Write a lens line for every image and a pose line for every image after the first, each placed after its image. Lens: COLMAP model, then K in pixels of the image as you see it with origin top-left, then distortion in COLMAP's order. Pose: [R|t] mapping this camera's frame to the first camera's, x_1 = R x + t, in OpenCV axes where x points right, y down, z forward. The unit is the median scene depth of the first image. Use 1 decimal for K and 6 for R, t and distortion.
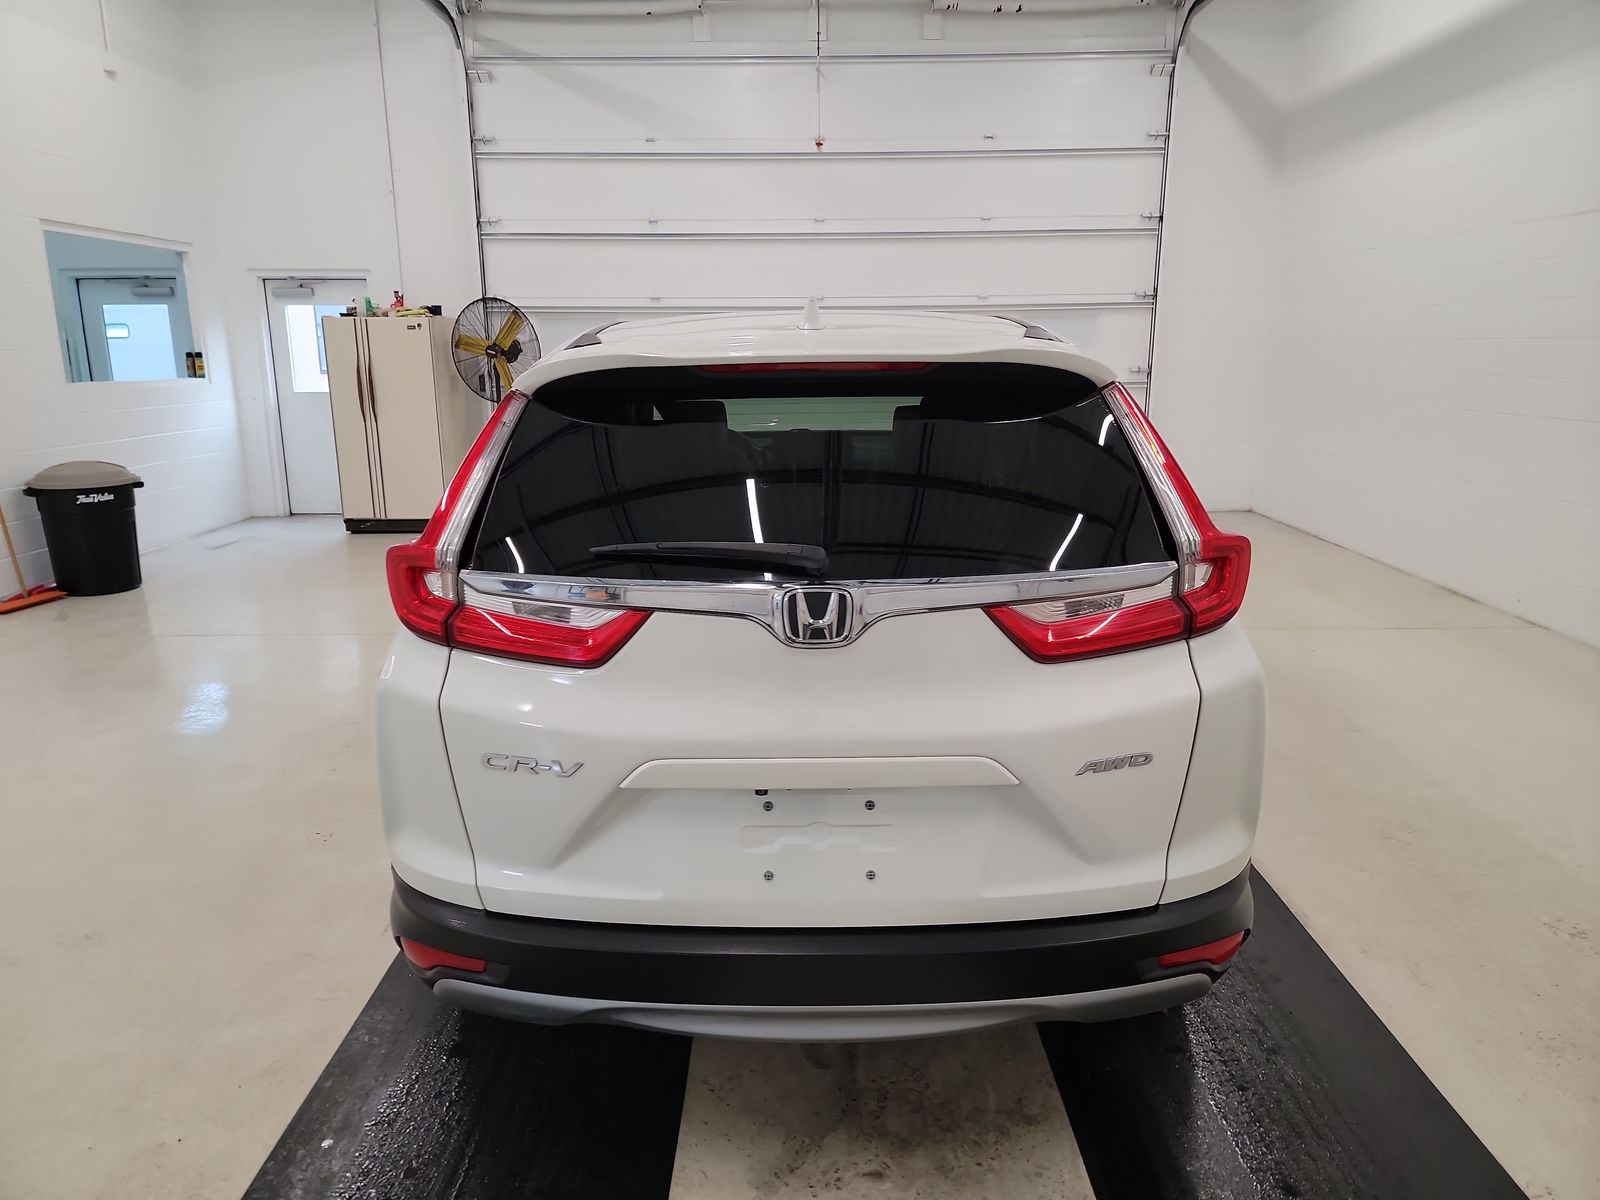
lens RADIAL K [[1126.5, 0, 775.8], [0, 1126.5, 600.7], [0, 0, 1]] dist [0.045256, -0.039176]
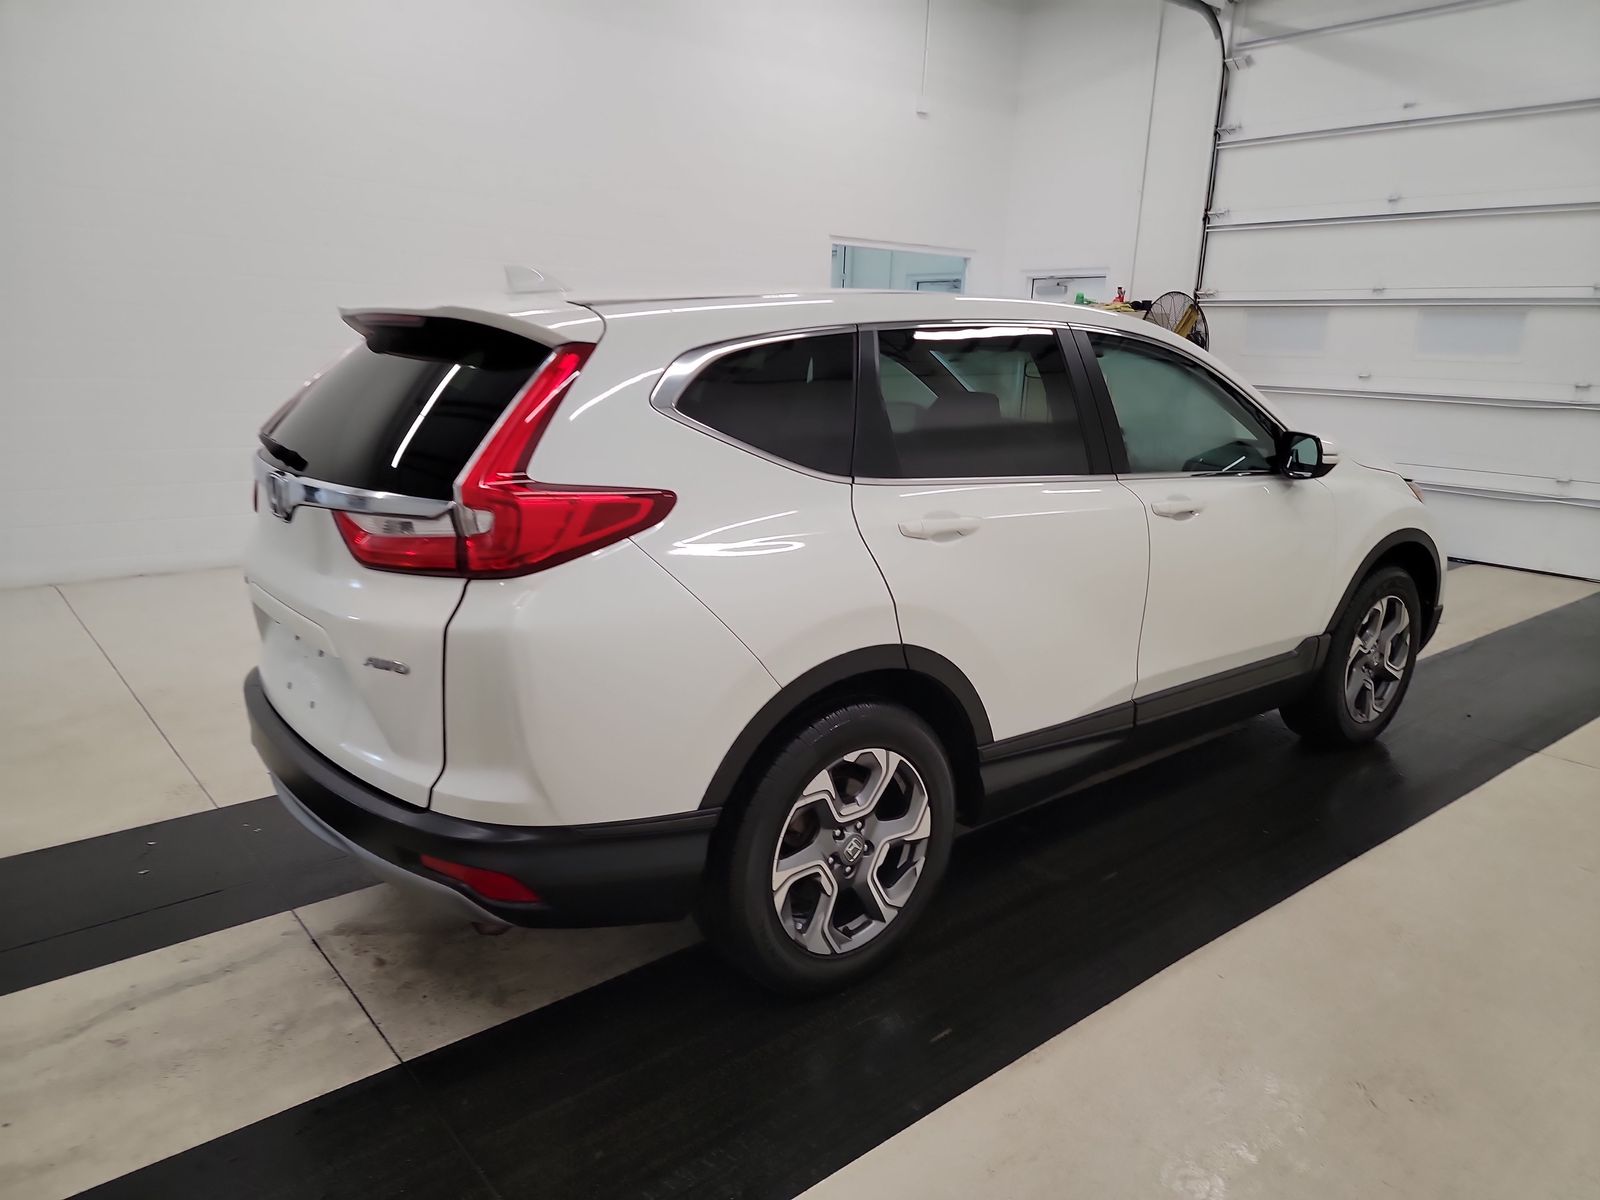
lens RADIAL K [[1126.5, 0, 809.5], [0, 1126.5, 611.5], [0, 0, 1]] dist [0.045256, -0.039176]
pose [[0.639254, 0.201192, -0.742210, 0.318527], [-0.197849, 0.975707, 0.094082, -0.023340], [0.743109, 0.086703, 0.663530, 0.121598]]
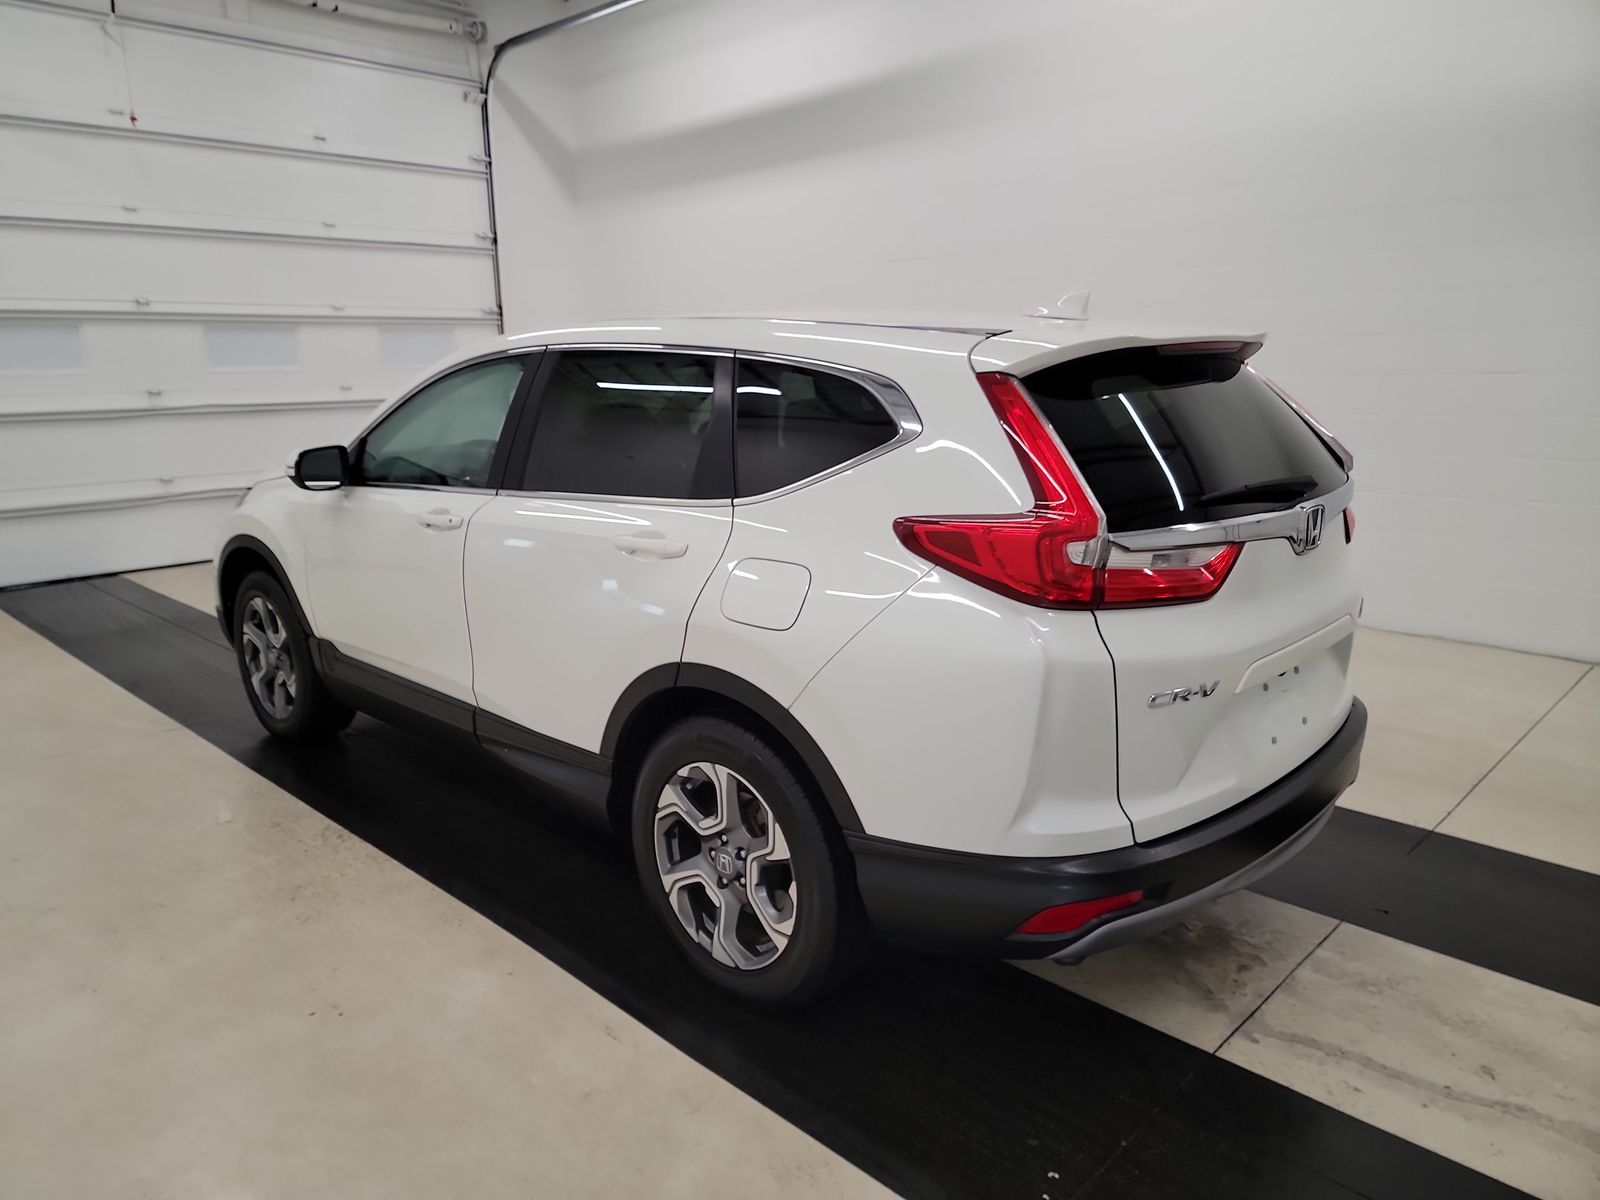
lens RADIAL K [[1126.5, 0, 805.8], [0, 1126.5, 594.3], [0, 0, 1]] dist [0.045256, -0.039176]
pose [[0.678618, -0.153773, 0.718214, -0.283549], [0.172779, 0.983820, 0.047387, -0.016079], [-0.713880, 0.091935, 0.694207, 0.105218]]
